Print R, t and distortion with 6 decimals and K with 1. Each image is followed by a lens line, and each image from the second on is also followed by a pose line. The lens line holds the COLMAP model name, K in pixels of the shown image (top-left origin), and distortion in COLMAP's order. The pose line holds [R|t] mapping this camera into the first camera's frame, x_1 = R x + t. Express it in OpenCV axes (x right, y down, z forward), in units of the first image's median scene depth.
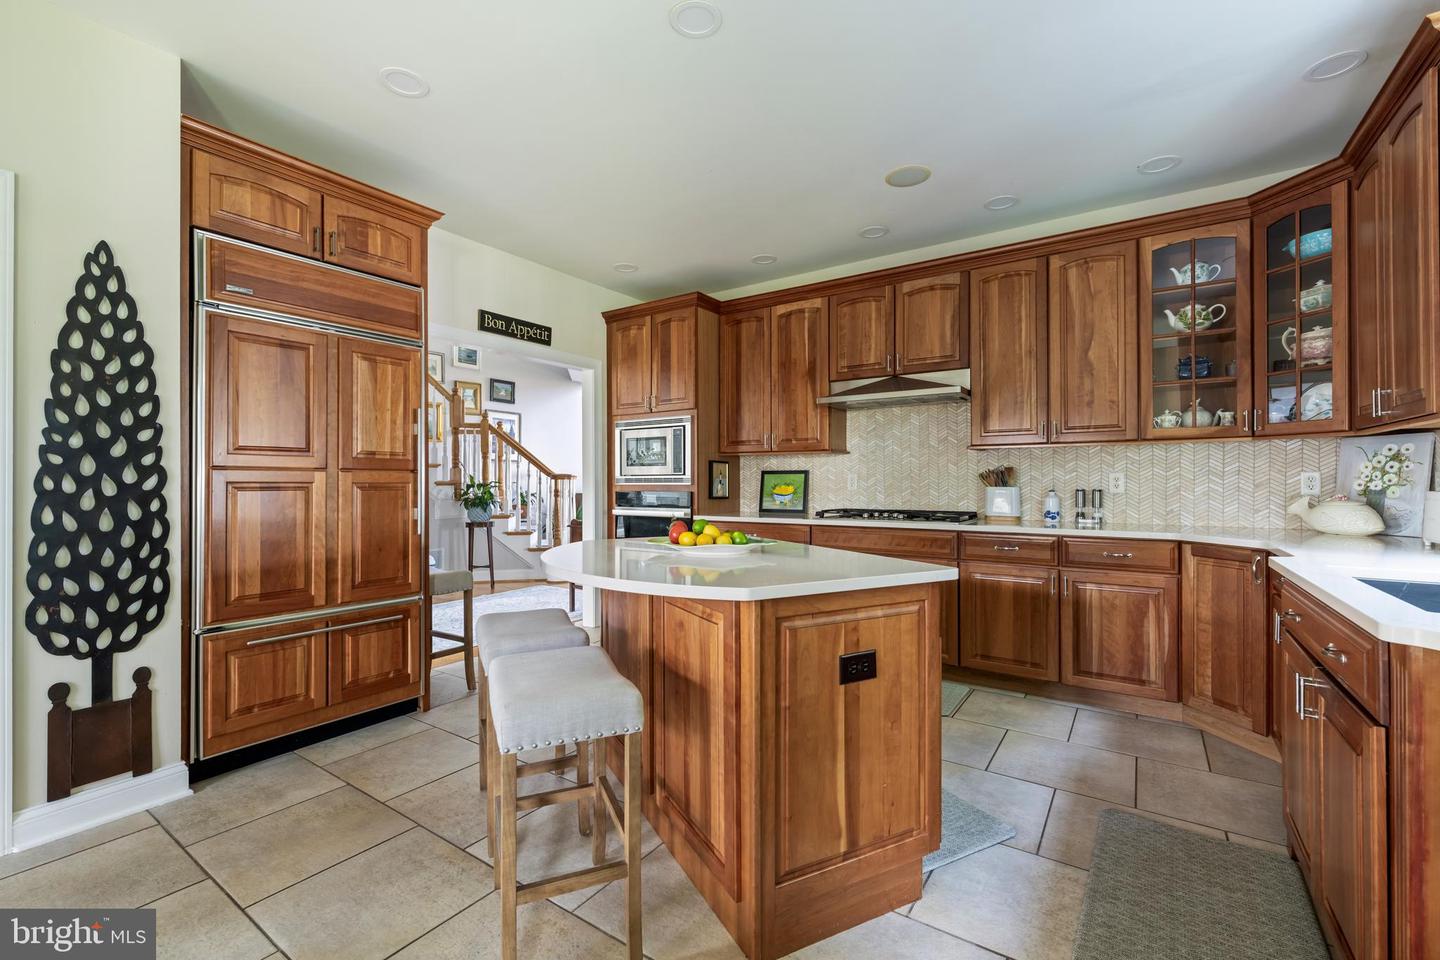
lens RADIAL K [[615.8, 0, 720.0], [0, 615.8, 480.0], [0, 0, 1]] dist [-0.000027, 0.000082]
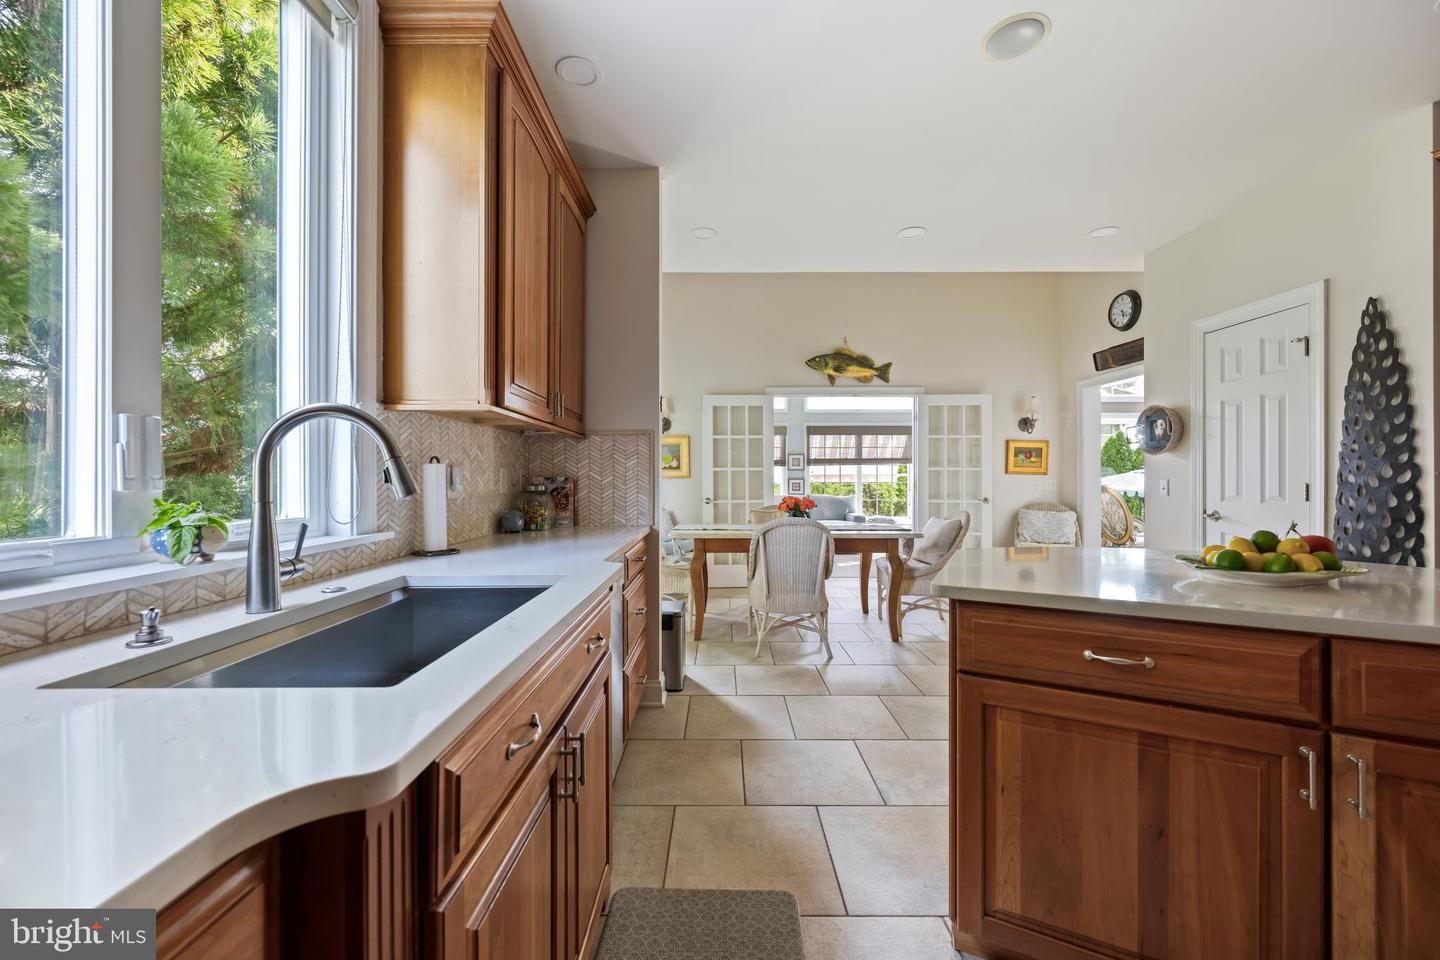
lens RADIAL K [[562.9, 0, 716.3], [0, 562.9, 477.1], [0, 0, 1]] dist [-0.006784, 0.002650]
pose [[-0.826435, 0.000409, -0.563032, 0.632596], [0.001558, 0.999998, -0.001561, 0.002696], [0.563030, -0.002167, -0.826434, 0.881043]]
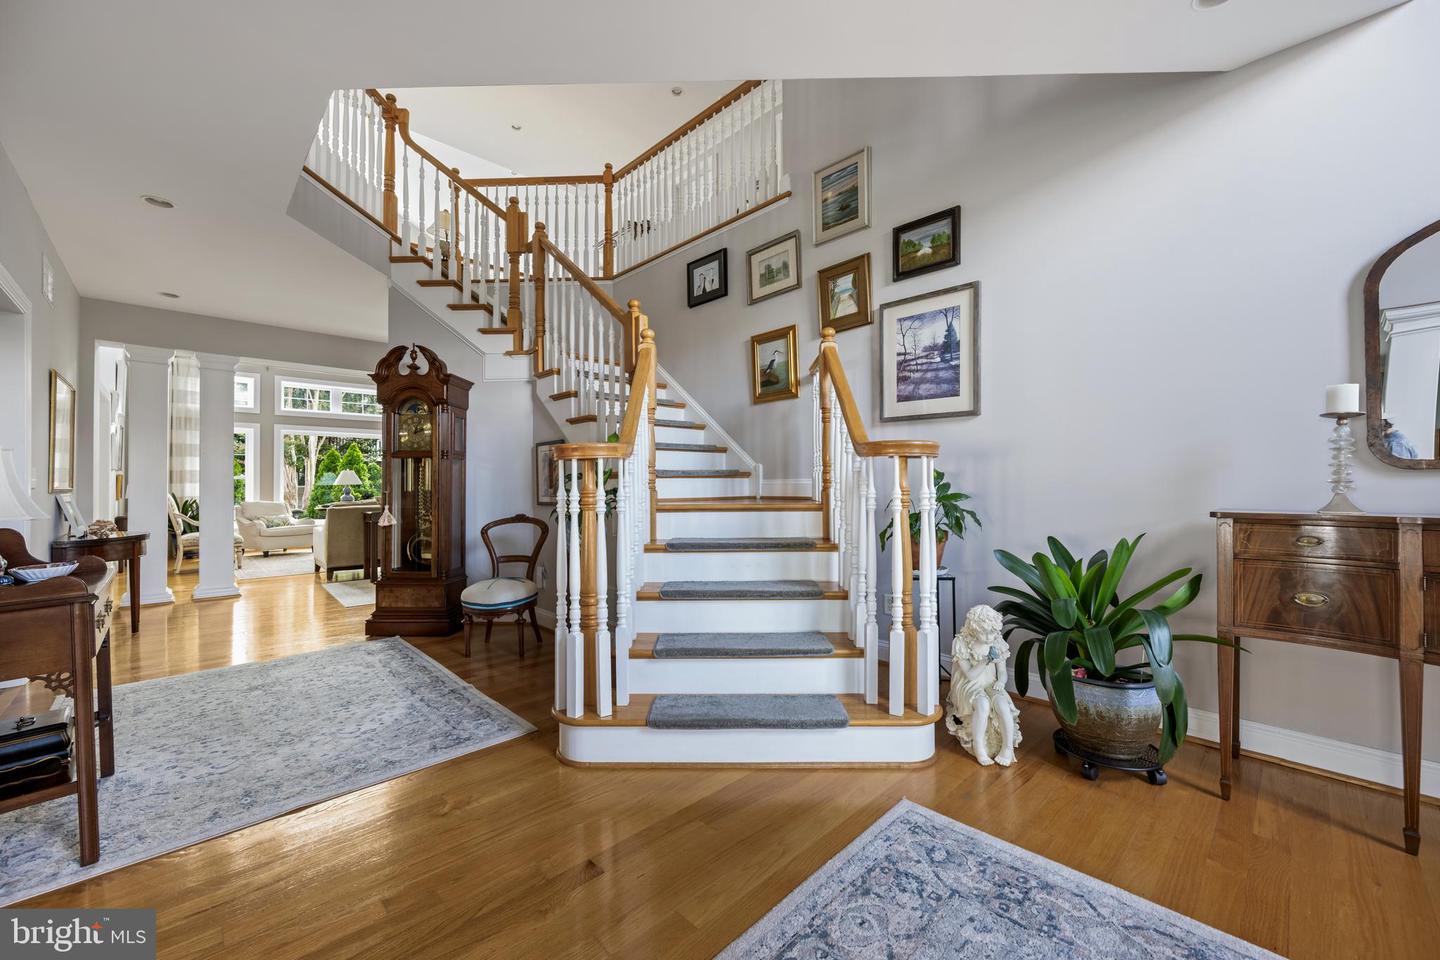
lens RADIAL K [[562.9, 0, 716.3], [0, 562.9, 477.1], [0, 0, 1]] dist [-0.006784, 0.002650]
pose [[-0.202584, -0.012009, -0.979191, 0.098608], [0.004460, 0.999903, -0.013186, 0.035230], [0.979255, -0.007039, -0.202511, 2.854752]]
